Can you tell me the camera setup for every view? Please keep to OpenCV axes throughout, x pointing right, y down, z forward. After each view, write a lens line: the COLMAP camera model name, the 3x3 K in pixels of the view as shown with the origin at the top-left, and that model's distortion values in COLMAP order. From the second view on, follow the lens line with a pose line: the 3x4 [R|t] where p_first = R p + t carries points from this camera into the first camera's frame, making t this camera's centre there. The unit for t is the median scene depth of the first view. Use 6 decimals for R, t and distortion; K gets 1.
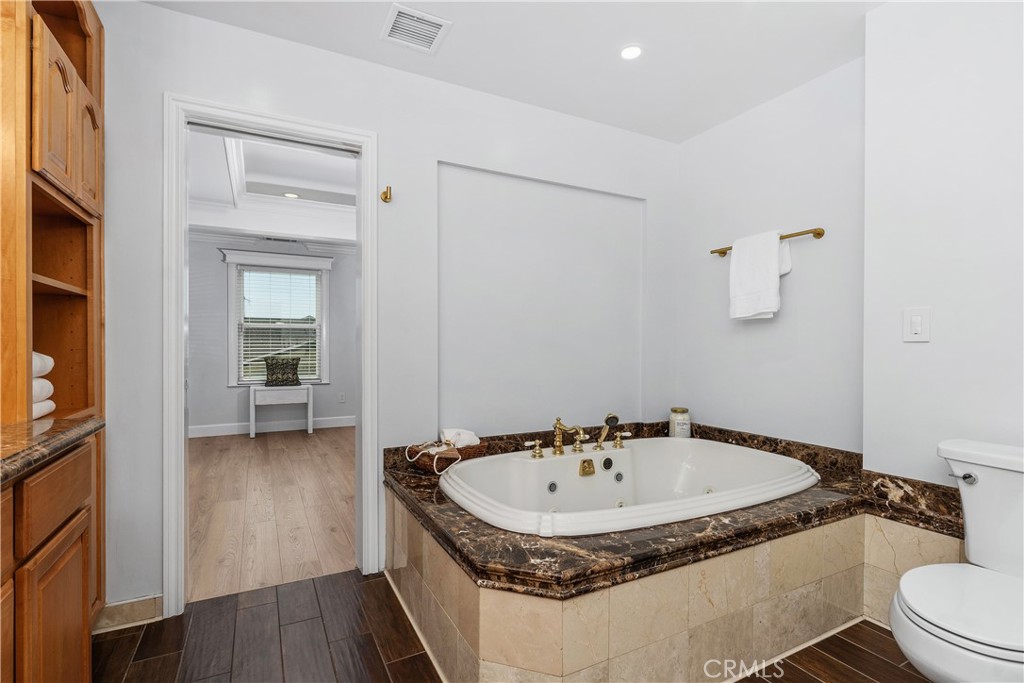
lens RADIAL K [[484.0, 0, 506.4], [0, 484.0, 344.4], [0, 0, 1]] dist [-0.010256, -0.000943]
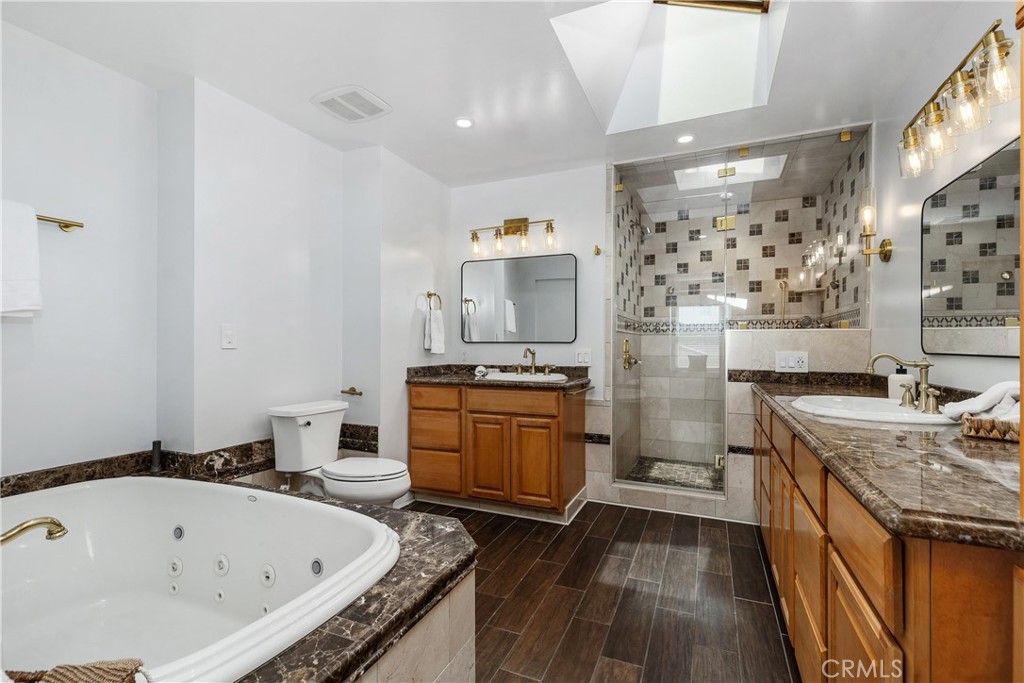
lens RADIAL K [[468.4, 0, 508.2], [0, 468.4, 343.7], [0, 0, 1]] dist [0.011653, -0.003589]
pose [[-0.627069, -0.000937, 0.778963, -0.753406], [-0.002229, 0.999997, -0.000591, -0.020935], [-0.778960, -0.002107, -0.627070, 1.273256]]
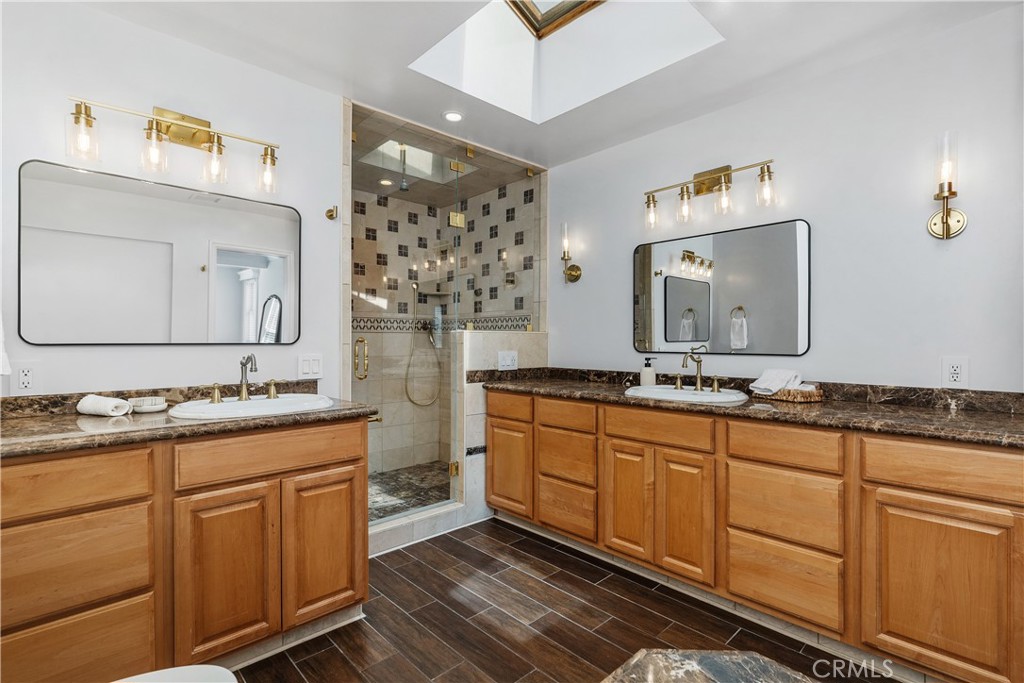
lens RADIAL K [[484.0, 0, 514.5], [0, 484.0, 341.1], [0, 0, 1]] dist [-0.010256, -0.000943]
pose [[-0.959123, -0.000285, -0.282988, 0.409740], [-0.000642, 0.999999, 0.001167, -0.036952], [0.282988, 0.001301, -0.959123, 1.265090]]
